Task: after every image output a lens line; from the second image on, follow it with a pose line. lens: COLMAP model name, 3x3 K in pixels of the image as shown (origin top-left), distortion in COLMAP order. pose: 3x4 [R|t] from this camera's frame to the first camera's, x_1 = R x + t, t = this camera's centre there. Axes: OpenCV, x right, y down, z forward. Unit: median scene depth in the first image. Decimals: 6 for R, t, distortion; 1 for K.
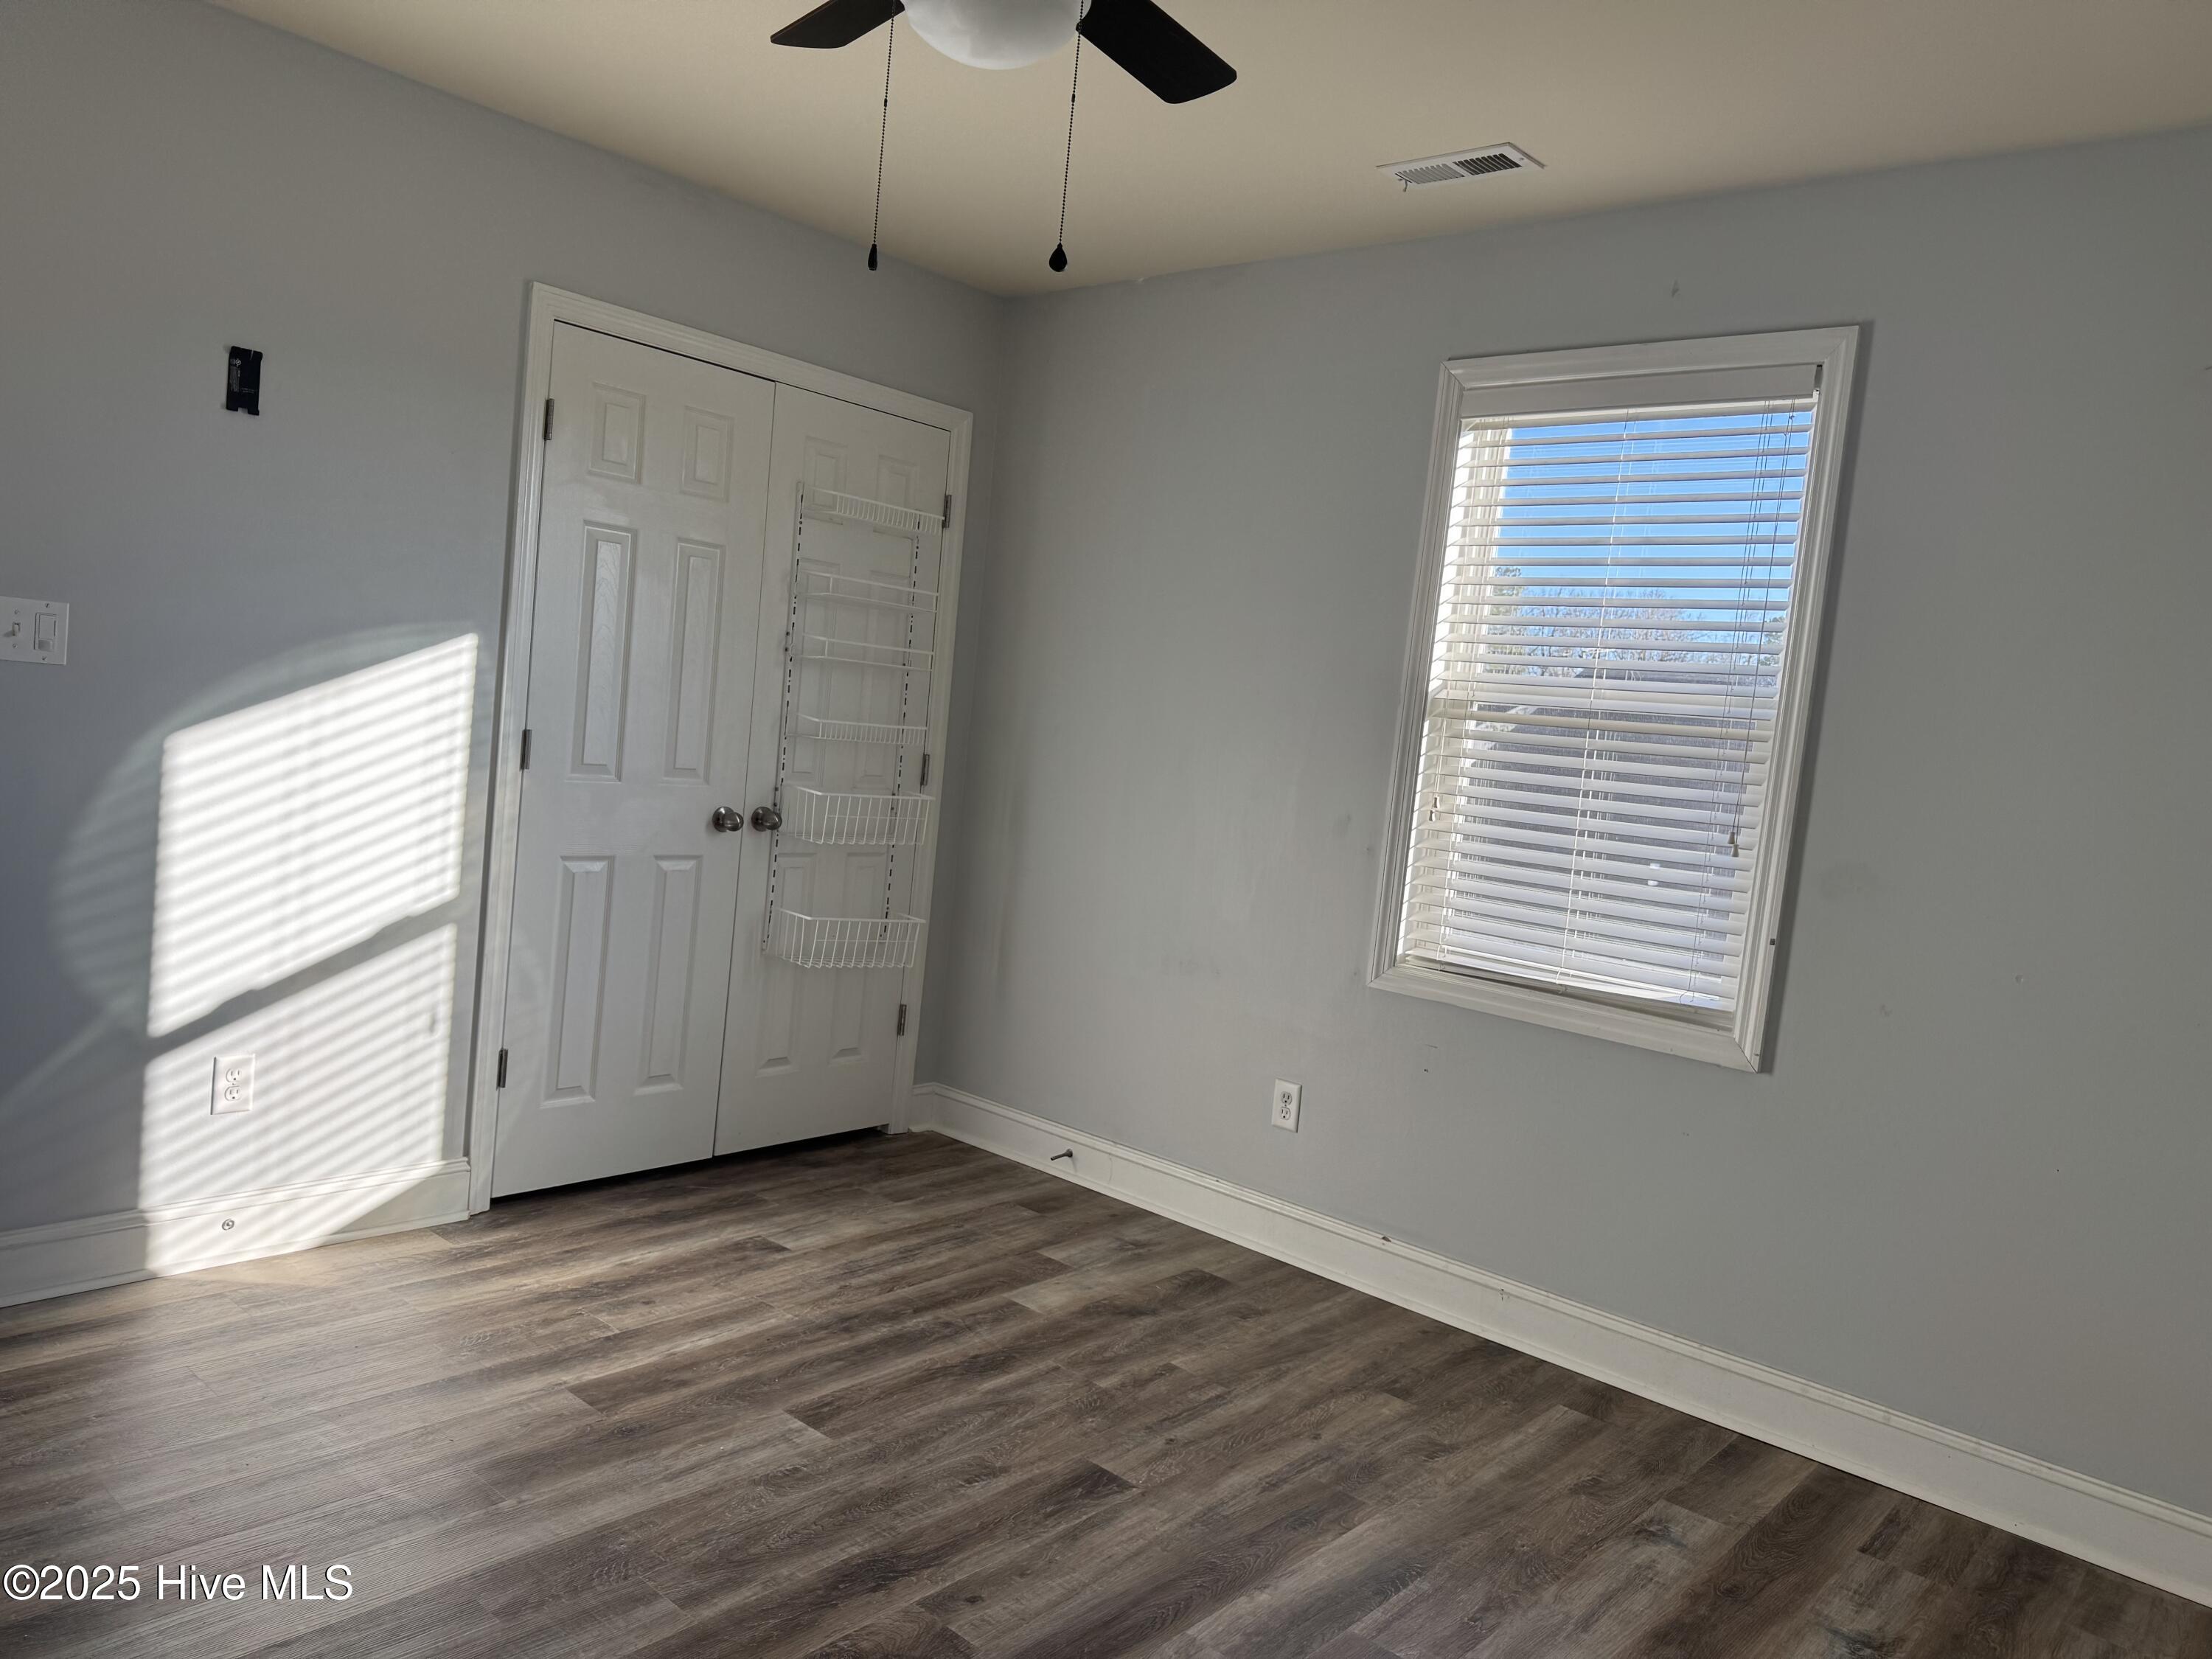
lens RADIAL K [[1537.4, 0, 1095.9], [0, 1537.4, 831.3], [0, 0, 1]] dist [0.003042, -0.006845]
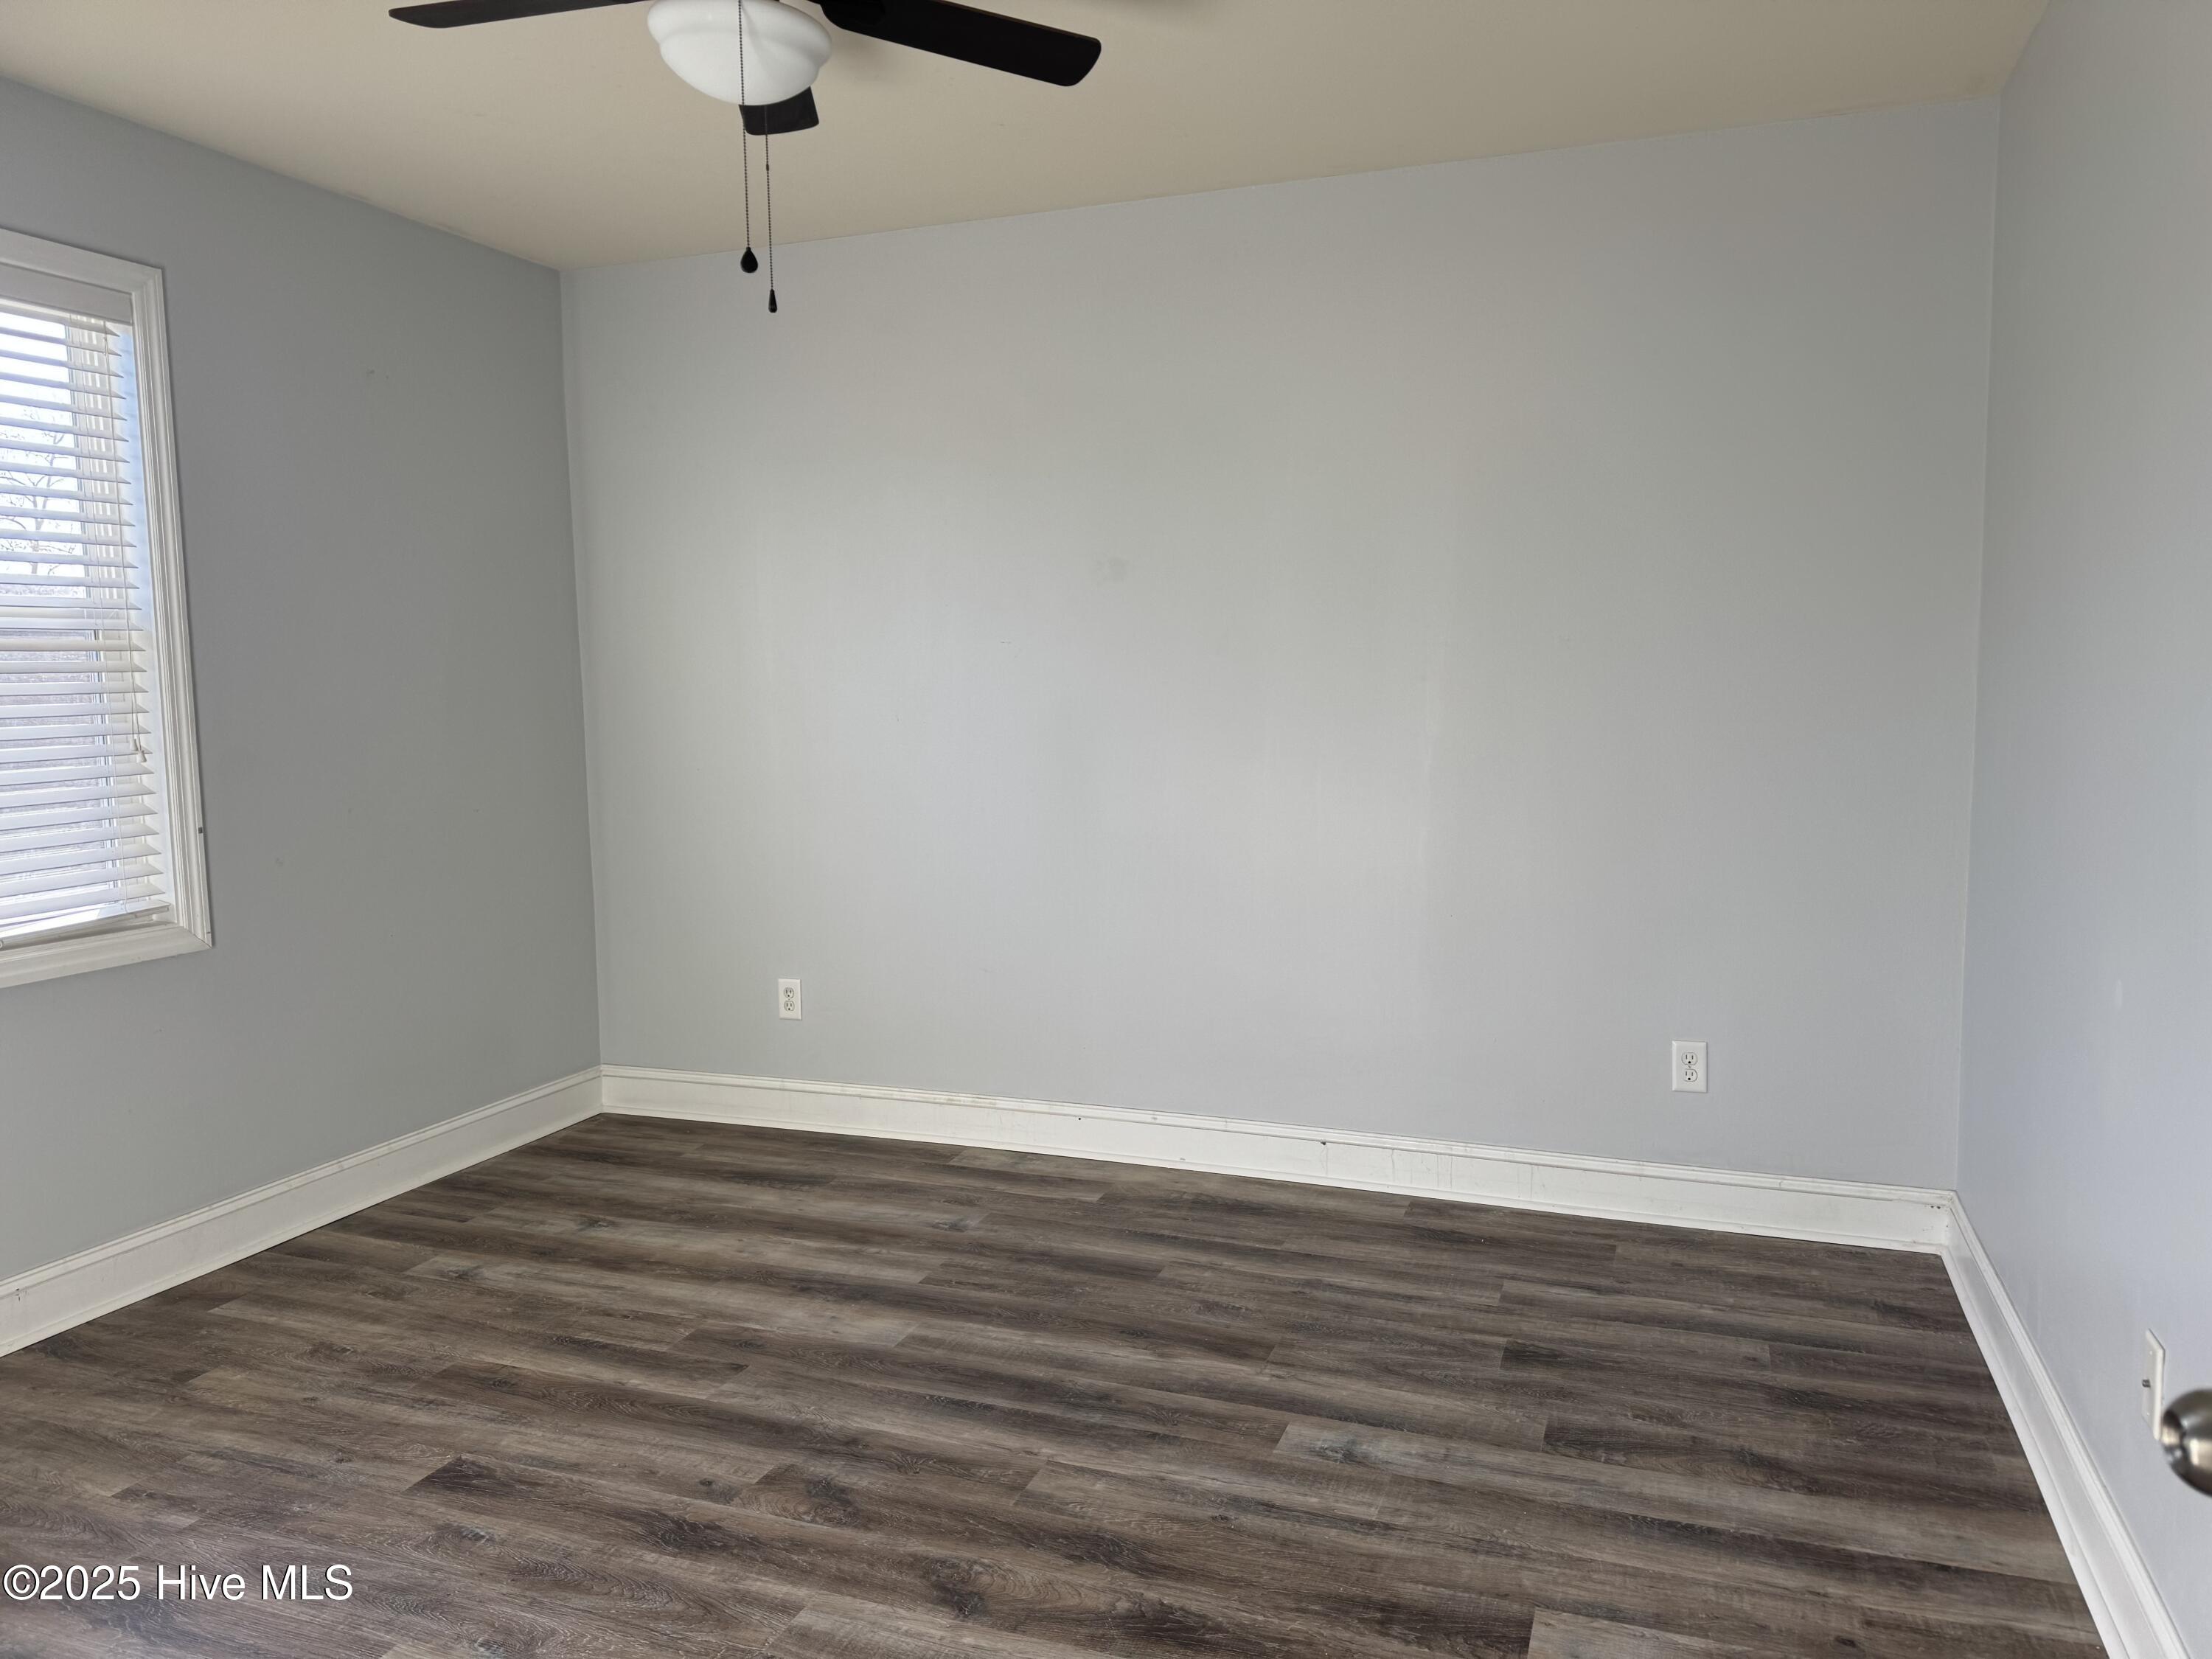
lens RADIAL K [[1537.4, 0, 1095.9], [0, 1537.4, 831.3], [0, 0, 1]] dist [0.003042, -0.006845]
pose [[-0.330498, -0.192412, 0.923985, -0.887278], [0.056939, 0.973150, 0.223017, -0.153445], [-0.942088, 0.126318, -0.310668, 0.815171]]
